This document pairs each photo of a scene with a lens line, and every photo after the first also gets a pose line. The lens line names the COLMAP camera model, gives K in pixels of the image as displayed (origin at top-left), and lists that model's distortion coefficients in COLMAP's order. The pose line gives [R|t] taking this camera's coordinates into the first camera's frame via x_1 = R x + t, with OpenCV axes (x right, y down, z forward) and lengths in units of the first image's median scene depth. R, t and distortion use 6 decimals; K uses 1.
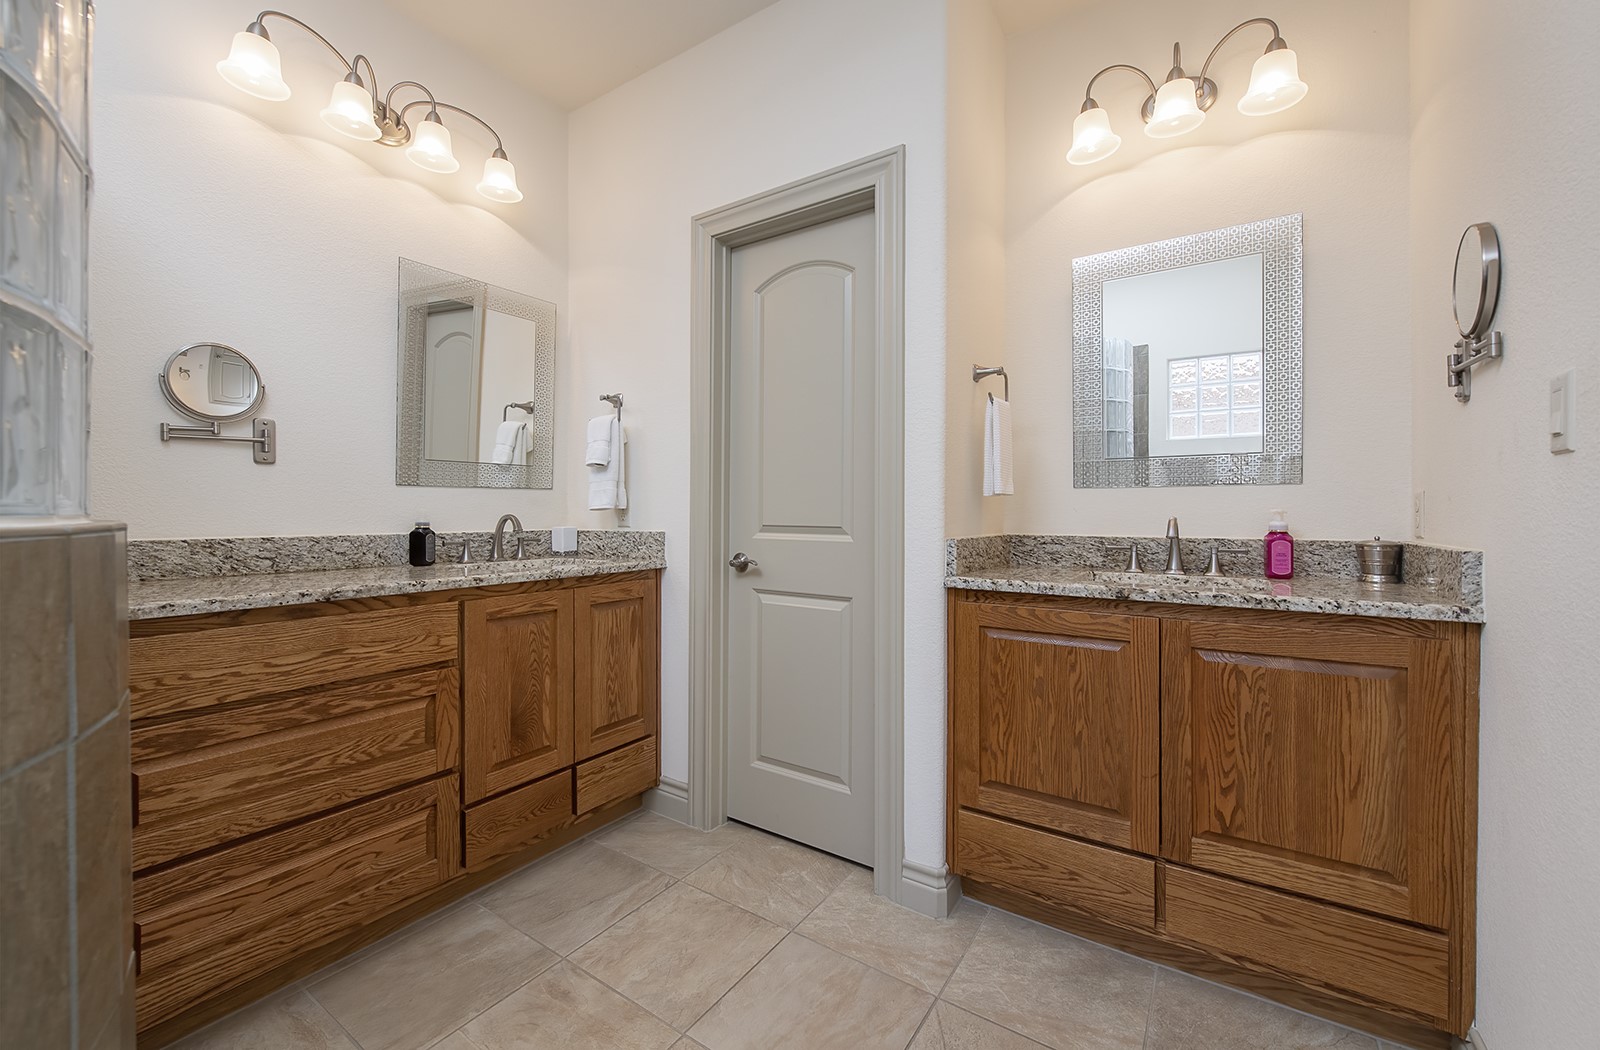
lens RADIAL K [[646.2, 0, 759.1], [0, 646.2, 512.3], [0, 0, 1]] dist [-0.002693, -0.000236]
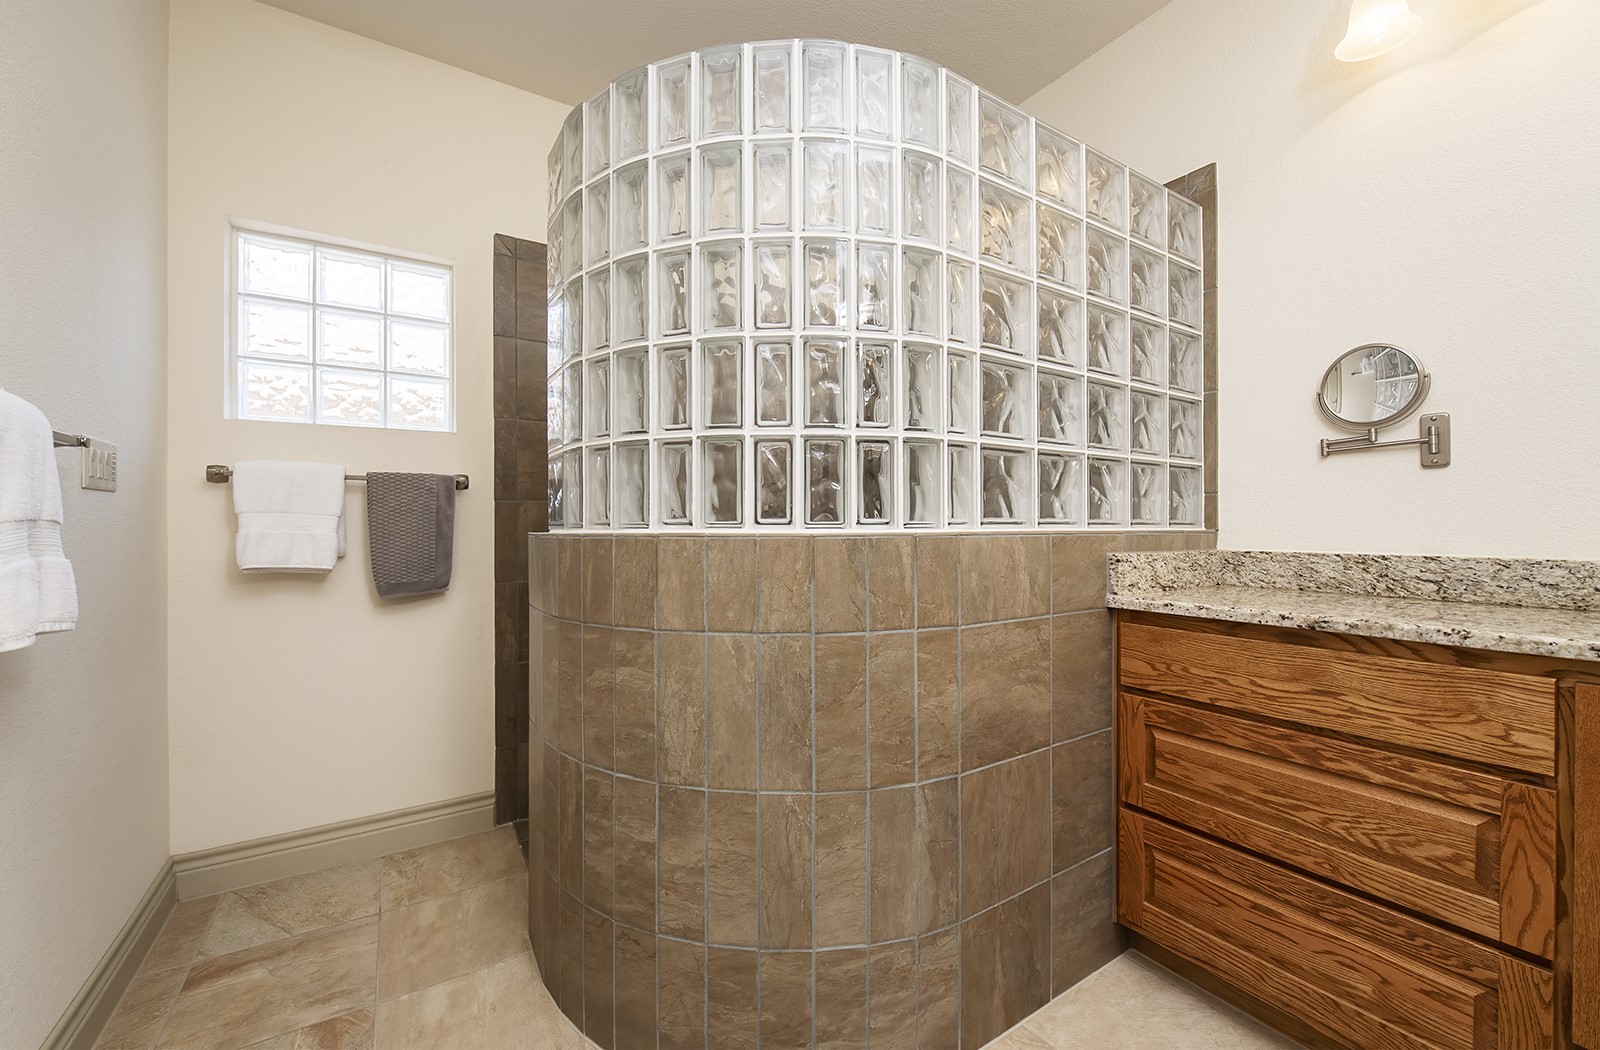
lens RADIAL K [[646.2, 0, 804.2], [0, 646.2, 524.4], [0, 0, 1]] dist [-0.002693, -0.000236]
pose [[-0.362557, -0.001941, -0.931960, 0.348460], [0.002122, 0.999994, -0.002909, -0.001214], [0.931959, -0.003032, -0.362550, 0.636601]]
